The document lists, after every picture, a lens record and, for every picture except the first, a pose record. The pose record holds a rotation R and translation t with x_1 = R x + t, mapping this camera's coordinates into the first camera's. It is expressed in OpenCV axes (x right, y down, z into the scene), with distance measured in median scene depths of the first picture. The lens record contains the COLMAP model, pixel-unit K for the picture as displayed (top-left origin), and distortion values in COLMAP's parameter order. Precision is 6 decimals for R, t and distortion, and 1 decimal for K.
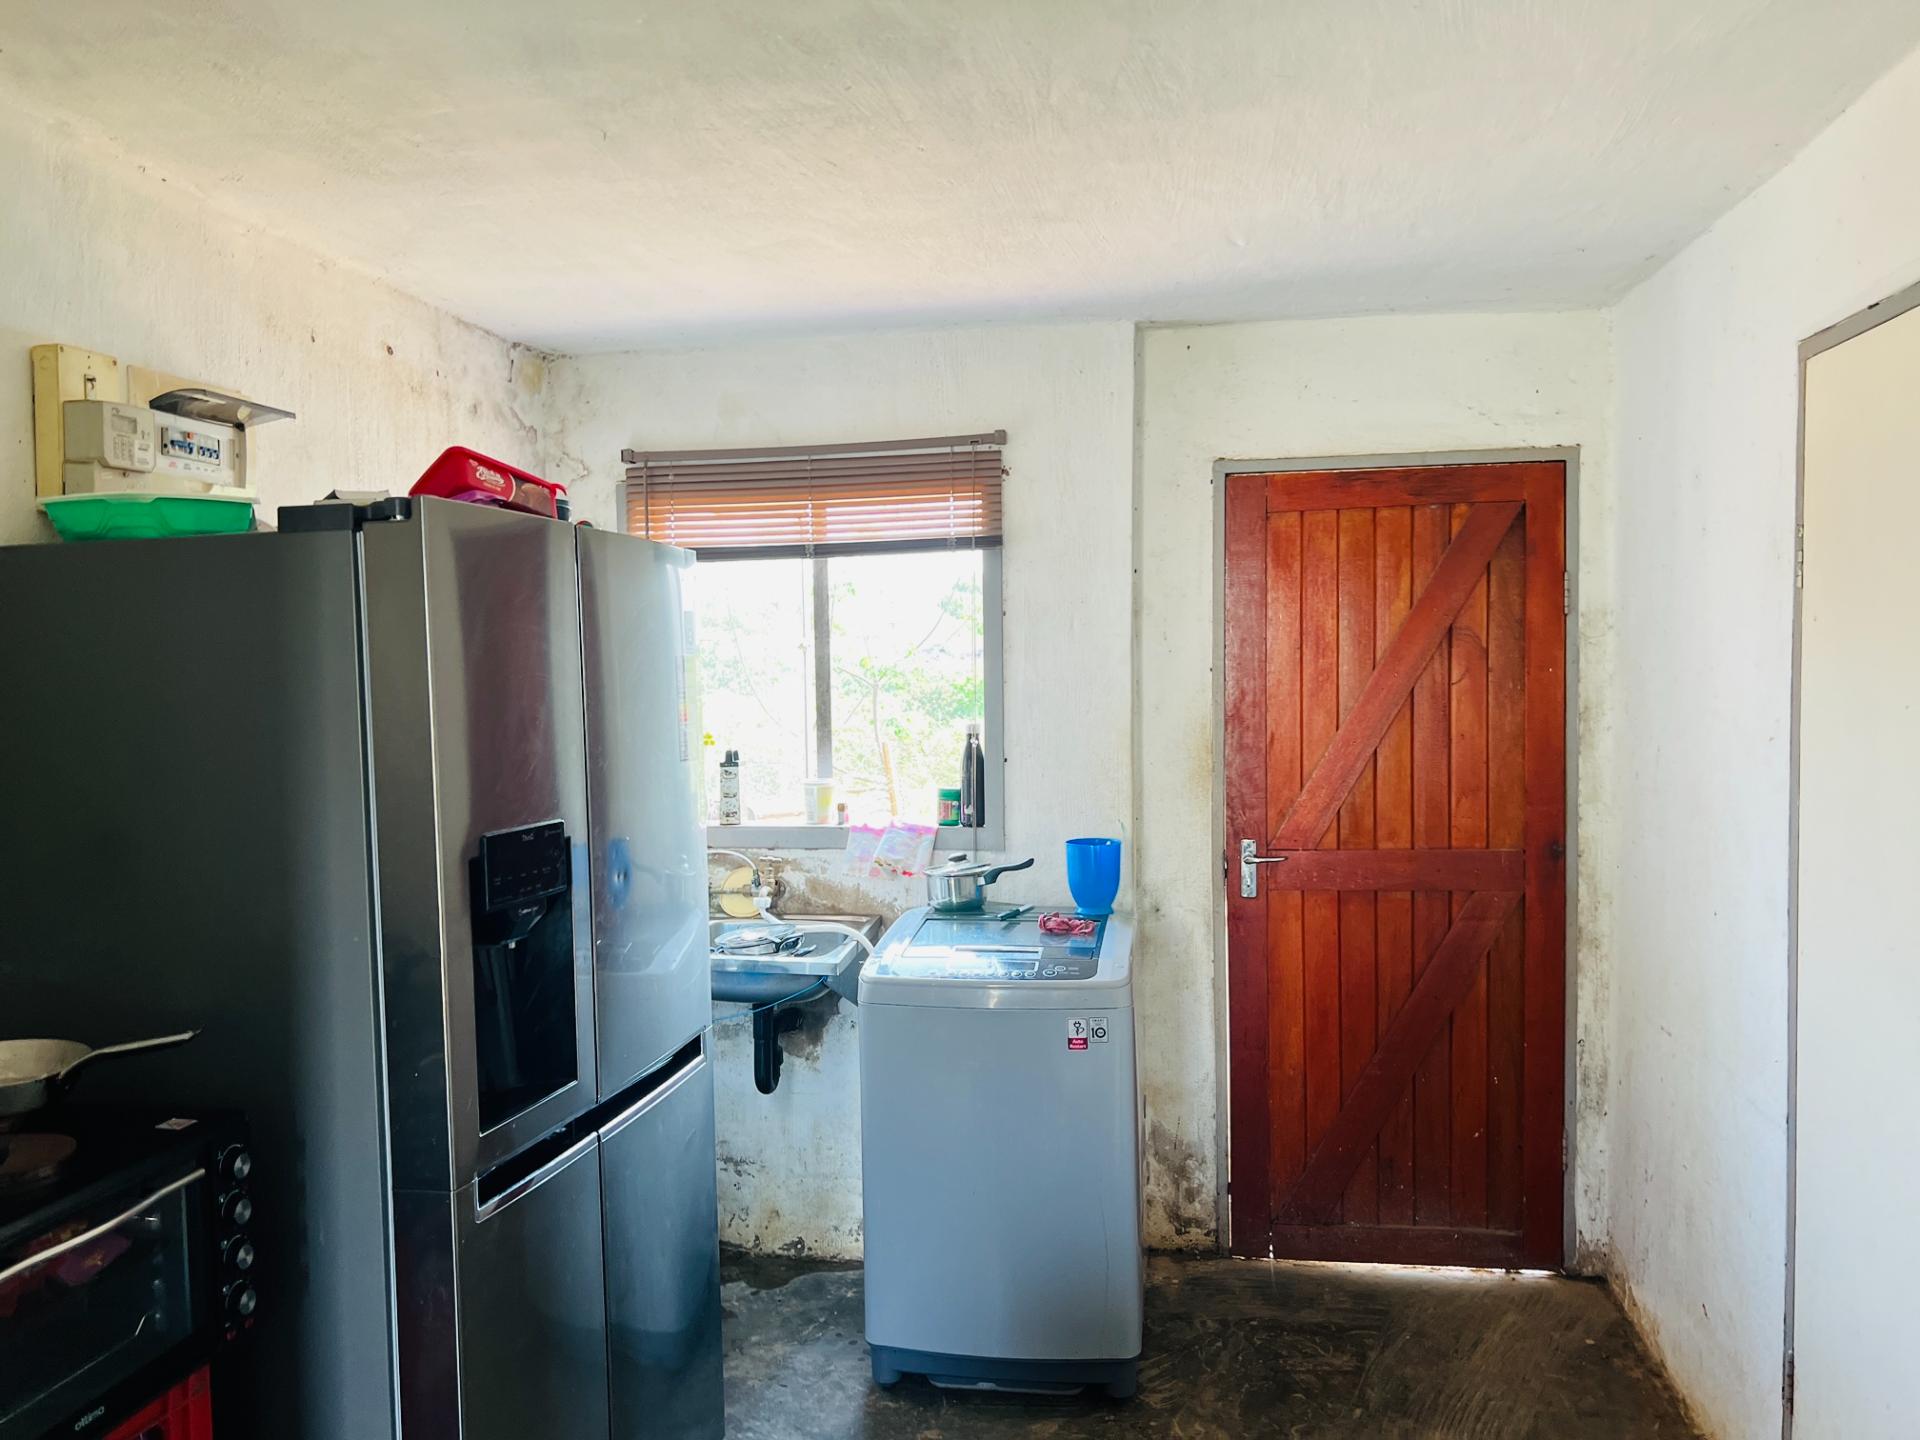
lens RADIAL K [[1430.8, 0, 955.6], [0, 1430.8, 734.1], [0, 0, 1]] dist [0.057523, -0.061003]
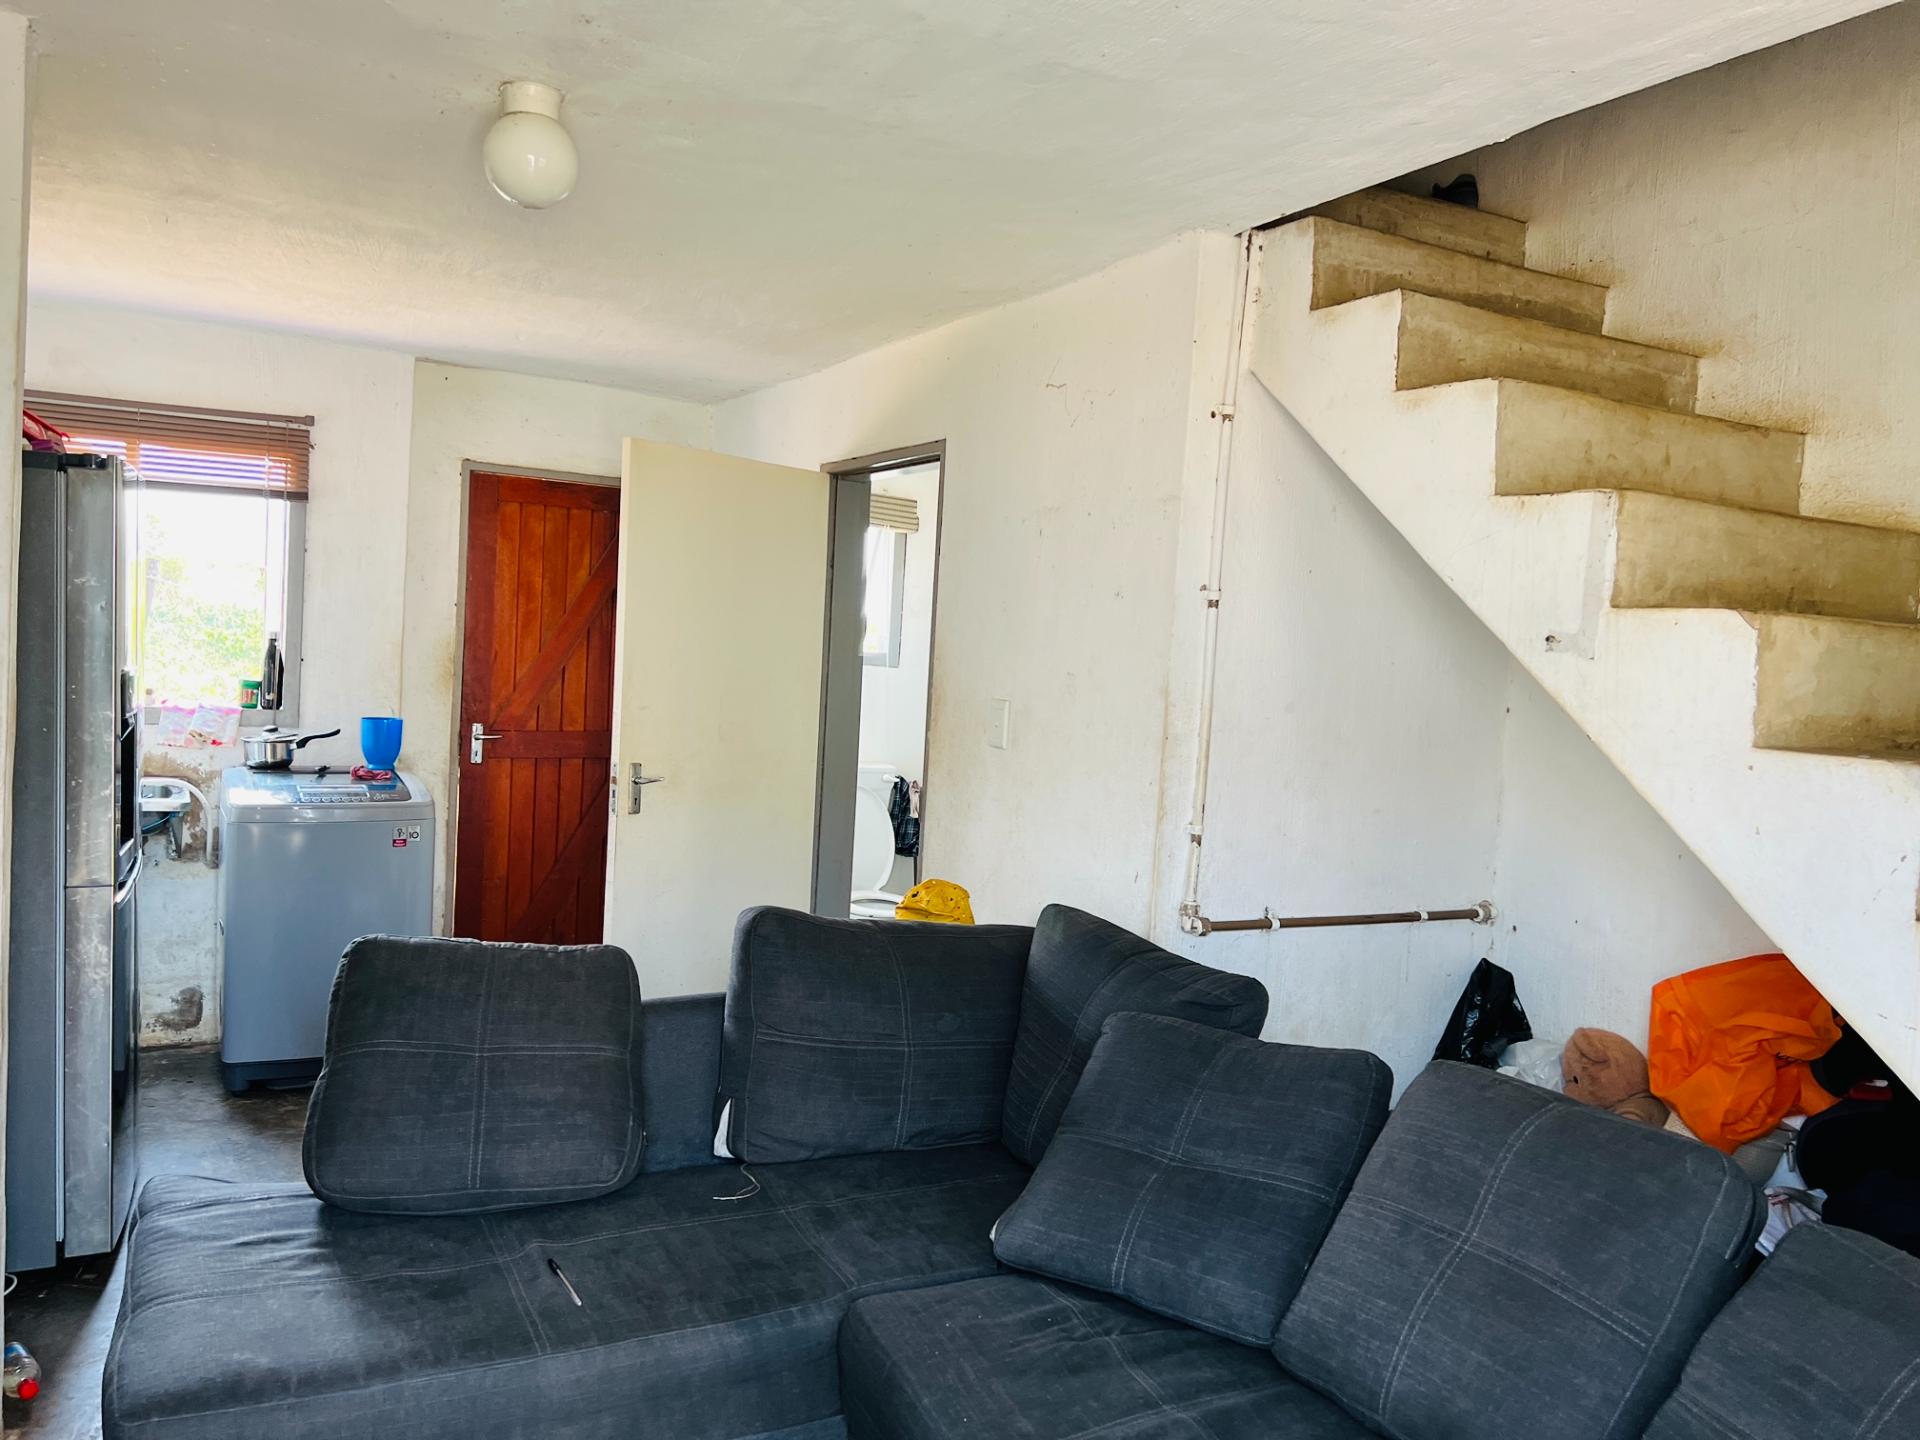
lens RADIAL K [[1430.8, 0, 965.4], [0, 1430.8, 728.8], [0, 0, 1]] dist [0.057523, -0.061003]
pose [[0.781090, 0.023301, 0.623983, -0.329161], [-0.037932, 0.999229, 0.010169, 0.046191], [-0.623265, -0.031612, 0.781372, -0.461911]]
